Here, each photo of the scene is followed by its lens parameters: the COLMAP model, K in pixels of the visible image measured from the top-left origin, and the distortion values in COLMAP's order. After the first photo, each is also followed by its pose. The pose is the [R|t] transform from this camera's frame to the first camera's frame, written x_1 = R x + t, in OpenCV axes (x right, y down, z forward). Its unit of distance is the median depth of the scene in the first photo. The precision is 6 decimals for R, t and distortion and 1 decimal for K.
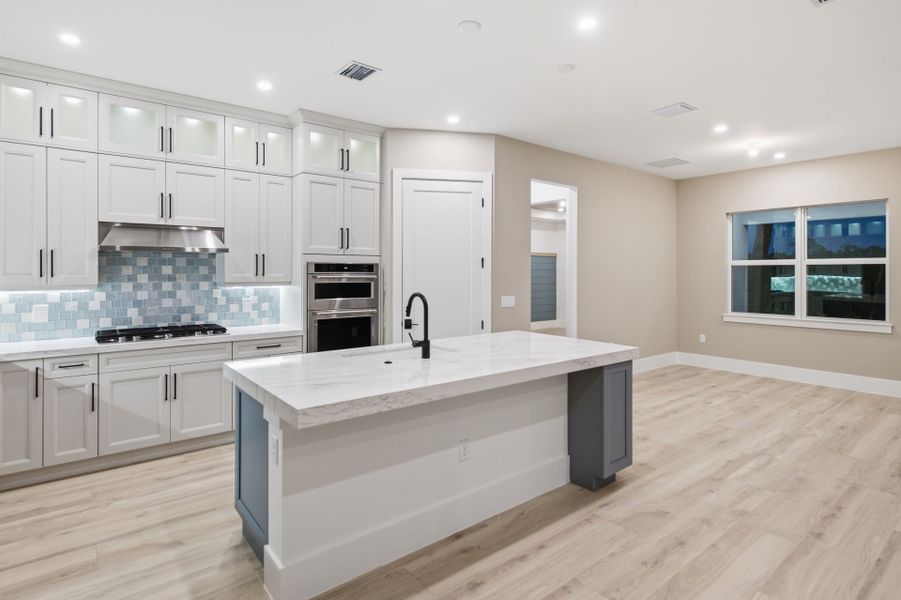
lens RADIAL K [[461.0, 0, 446.6], [0, 461.0, 275.2], [0, 0, 1]] dist [0.000631, -0.000211]
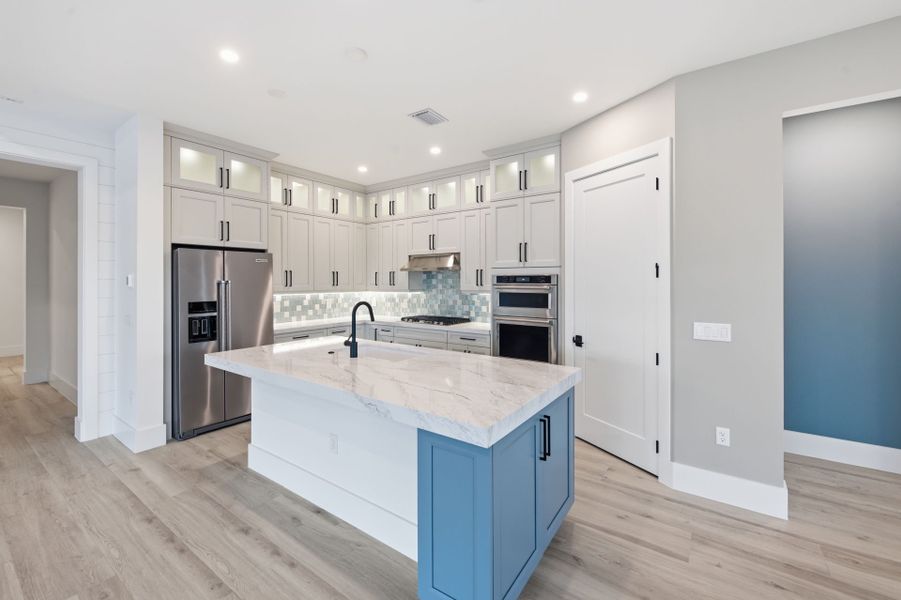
lens RADIAL K [[364.9, 0, 448.4], [0, 364.9, 286.0], [0, 0, 1]] dist [-0.000123, -0.002801]
pose [[0.300119, 0.011853, -0.953828, 0.574085], [-0.006953, 0.999923, 0.010238, -0.008166], [0.953877, 0.003559, 0.300178, 0.597927]]
